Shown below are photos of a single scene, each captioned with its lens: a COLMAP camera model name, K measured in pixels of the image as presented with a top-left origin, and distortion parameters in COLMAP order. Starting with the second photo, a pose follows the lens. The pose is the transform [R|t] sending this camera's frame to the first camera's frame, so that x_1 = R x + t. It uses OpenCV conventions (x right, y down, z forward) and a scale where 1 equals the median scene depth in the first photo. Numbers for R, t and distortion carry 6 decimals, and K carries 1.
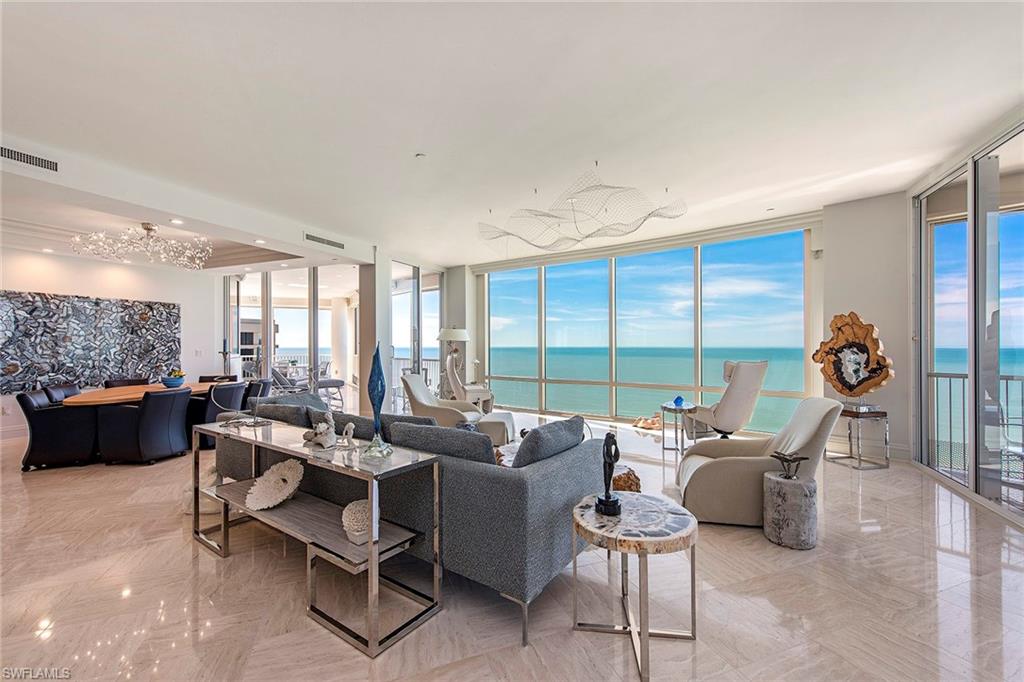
lens RADIAL K [[444.0, 0, 510.9], [0, 444.0, 349.8], [0, 0, 1]] dist [0.003820, 0.000208]
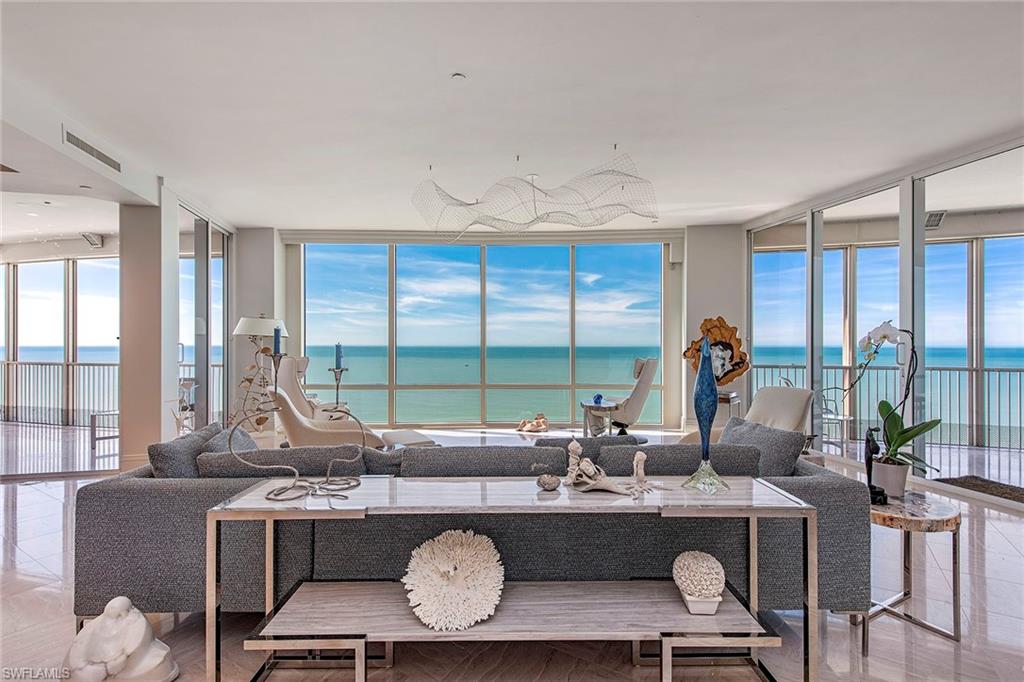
lens RADIAL K [[490.9, 0, 513.8], [0, 490.9, 341.5], [0, 0, 1]] dist [0.013569, 0.000132]
pose [[0.795585, 0.007374, 0.605798, -0.440244], [0.001305, 0.999903, -0.013886, 0.000832], [-0.605841, 0.011838, 0.795498, 0.236130]]
